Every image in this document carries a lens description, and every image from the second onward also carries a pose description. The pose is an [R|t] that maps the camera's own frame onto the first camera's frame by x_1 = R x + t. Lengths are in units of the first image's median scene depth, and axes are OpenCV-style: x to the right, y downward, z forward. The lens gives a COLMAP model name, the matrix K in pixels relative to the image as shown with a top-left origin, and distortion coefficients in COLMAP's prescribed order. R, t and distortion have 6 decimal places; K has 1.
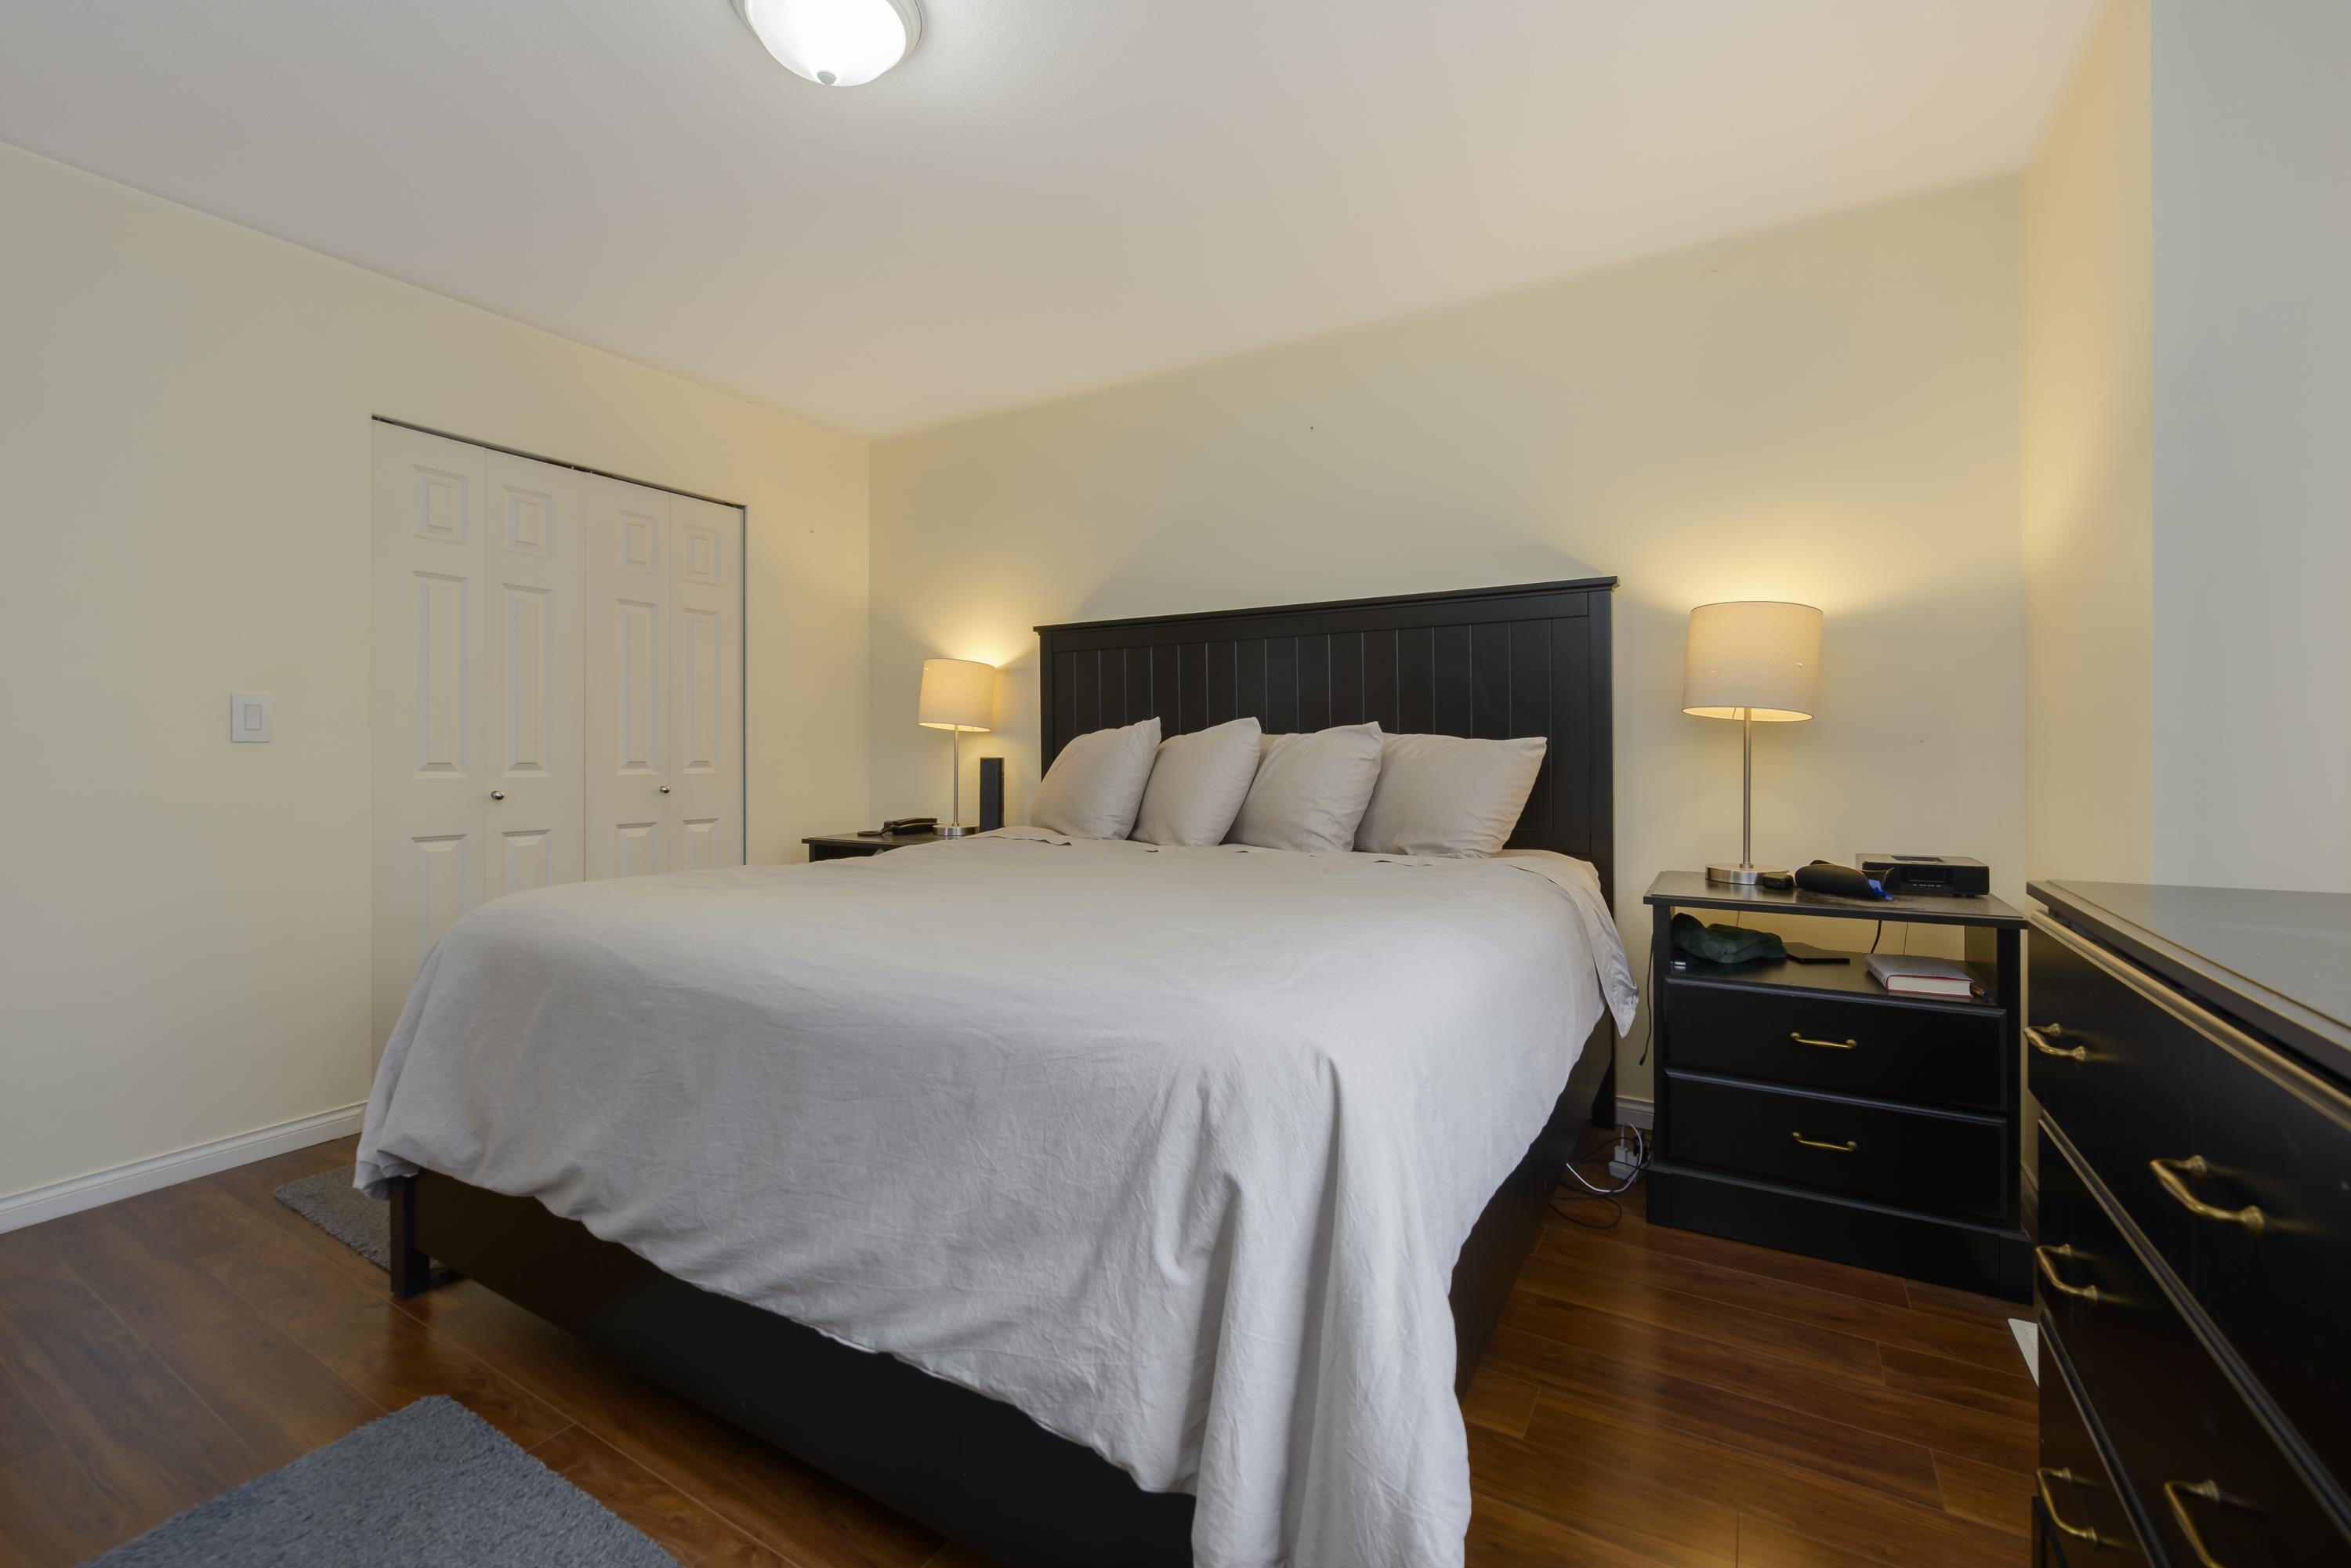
lens RADIAL K [[920.2, 0, 1180.3], [0, 920.2, 762.3], [0, 0, 1]] dist [-0.000622, -0.000118]
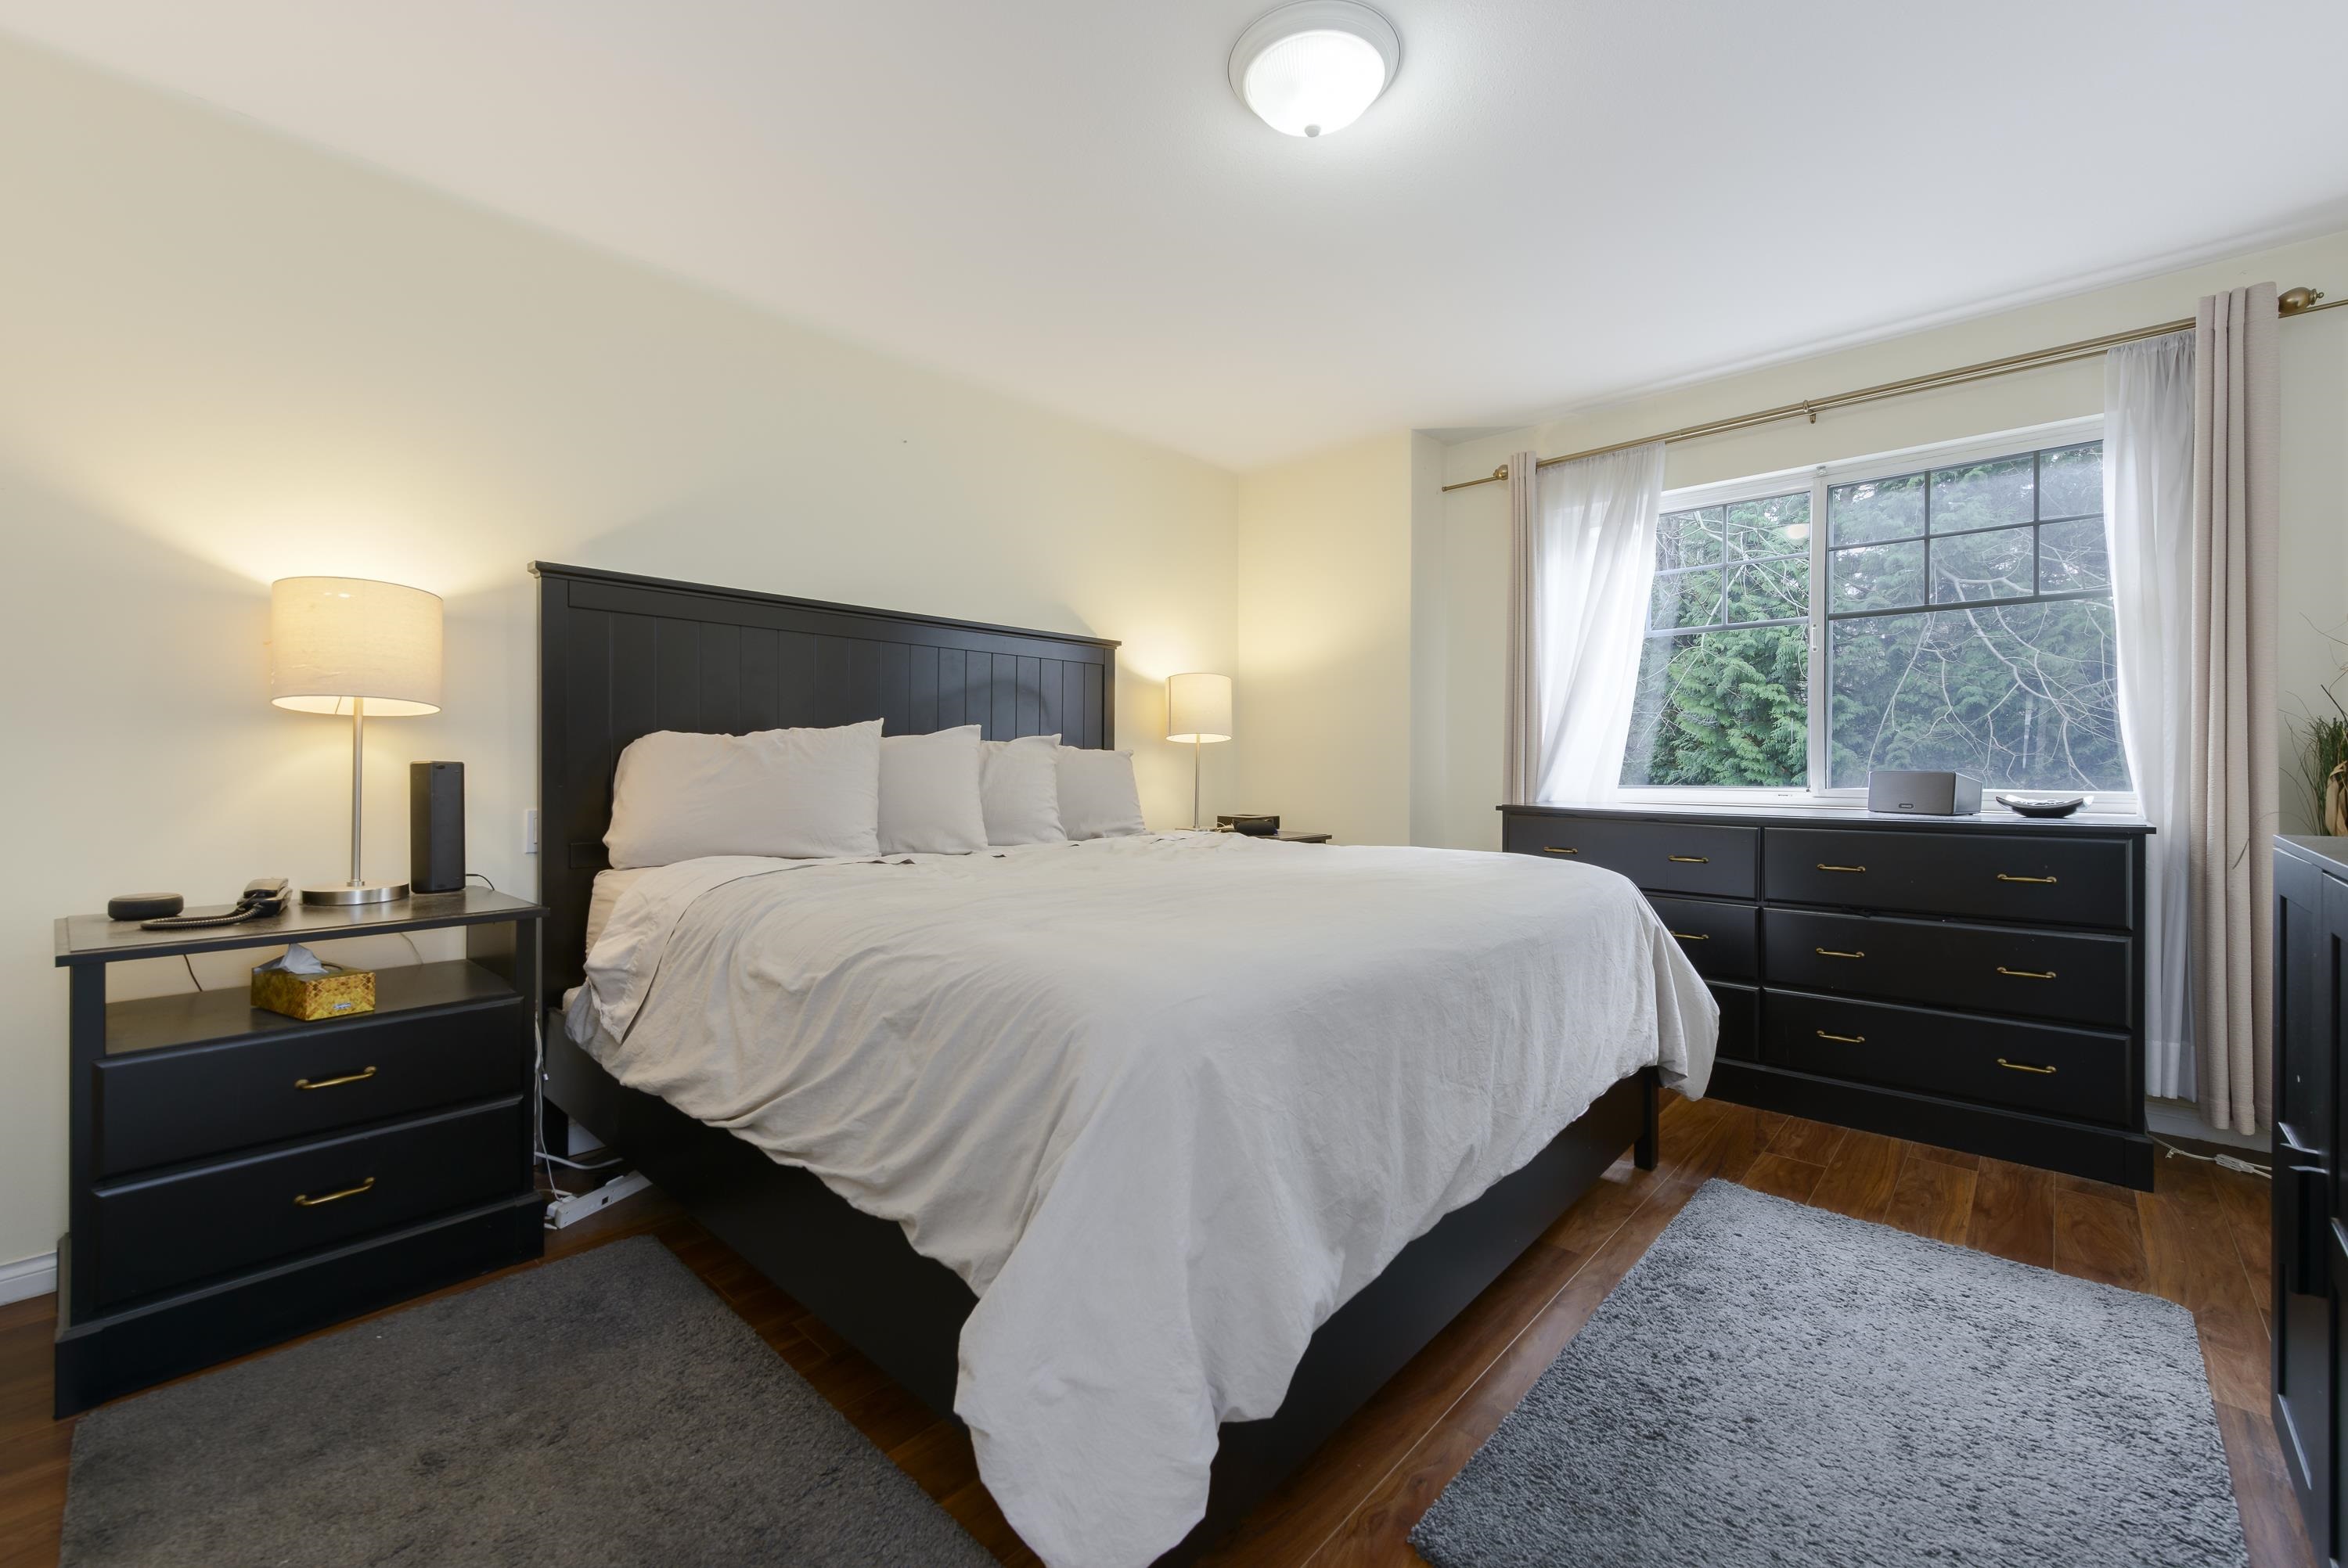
lens RADIAL K [[976.9, 0, 1174.0], [0, 976.9, 784.0], [0, 0, 1]] dist [0.000980, 0.000139]
pose [[0.186880, -0.025107, 0.982062, -0.751273], [0.002140, 0.999681, 0.025150, -0.006911], [-0.982380, -0.002599, 0.186874, 0.440197]]
